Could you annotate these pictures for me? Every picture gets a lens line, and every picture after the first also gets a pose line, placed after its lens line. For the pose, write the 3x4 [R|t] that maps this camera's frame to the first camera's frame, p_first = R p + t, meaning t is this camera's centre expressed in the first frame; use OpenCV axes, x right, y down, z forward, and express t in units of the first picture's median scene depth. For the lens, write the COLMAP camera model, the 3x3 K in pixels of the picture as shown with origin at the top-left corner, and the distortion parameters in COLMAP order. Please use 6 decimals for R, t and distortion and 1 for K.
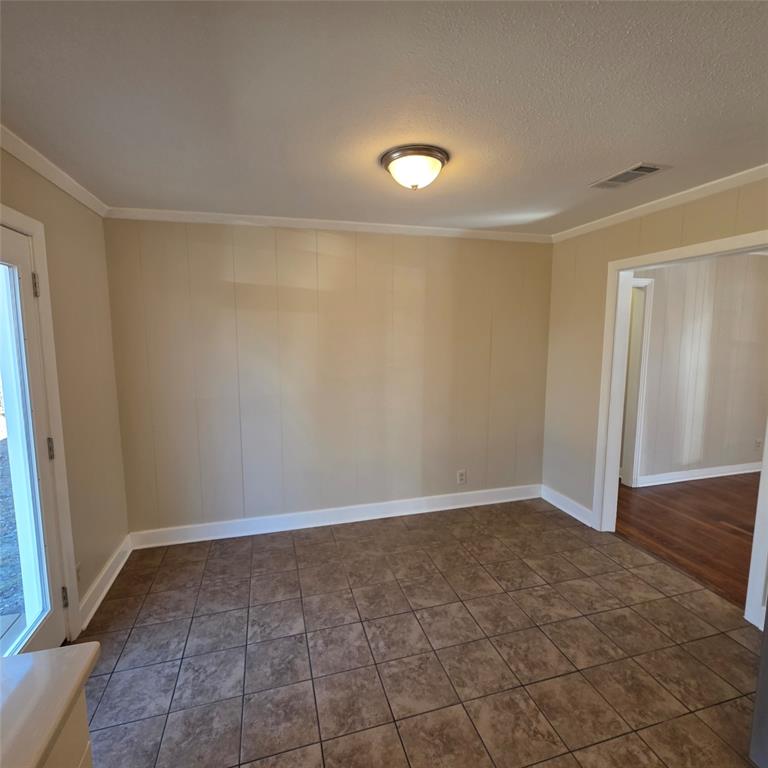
lens RADIAL K [[405.6, 0, 381.6], [0, 405.6, 380.8], [0, 0, 1]] dist [-0.000515, 0.000595]
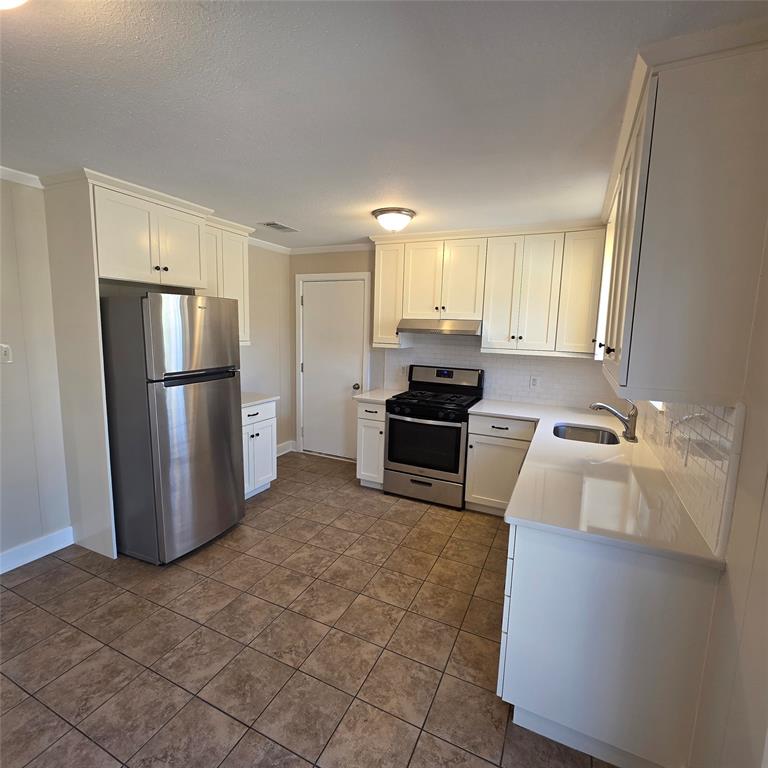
lens RADIAL K [[405.6, 0, 381.6], [0, 405.6, 380.8], [0, 0, 1]] dist [-0.000515, 0.000595]
pose [[-0.757527, -0.104481, 0.644389, -0.704491], [0.052768, 0.974079, 0.219969, -0.141295], [-0.650668, 0.200635, -0.732377, 1.286746]]
